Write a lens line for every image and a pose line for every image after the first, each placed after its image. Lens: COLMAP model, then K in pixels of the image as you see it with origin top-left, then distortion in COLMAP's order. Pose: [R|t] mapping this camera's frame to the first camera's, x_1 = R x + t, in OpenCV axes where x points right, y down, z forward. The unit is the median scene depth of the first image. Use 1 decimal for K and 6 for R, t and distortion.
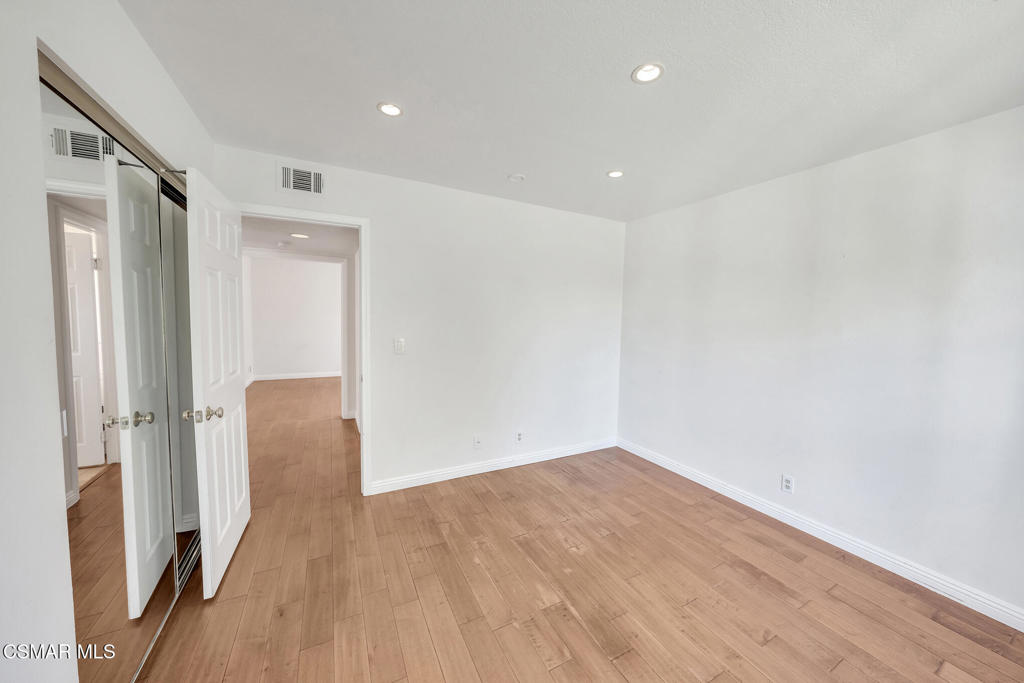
lens RADIAL K [[355.5, 0, 512.1], [0, 355.5, 337.5], [0, 0, 1]] dist [-0.027377, 0.006396]
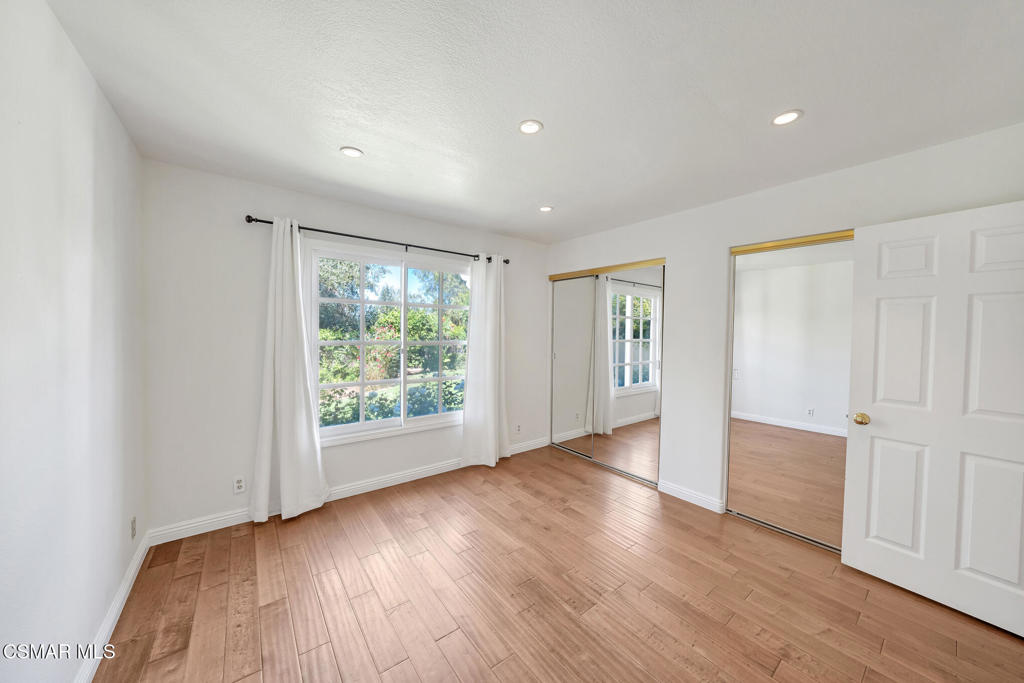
lens RADIAL K [[355.5, 0, 512.1], [0, 355.5, 337.5], [0, 0, 1]] dist [-0.027377, 0.006396]
pose [[-0.982823, -0.031152, -0.181900, 0.530984], [-0.047949, 0.994905, 0.088686, -0.107163], [0.178211, 0.095884, -0.979309, 1.839145]]
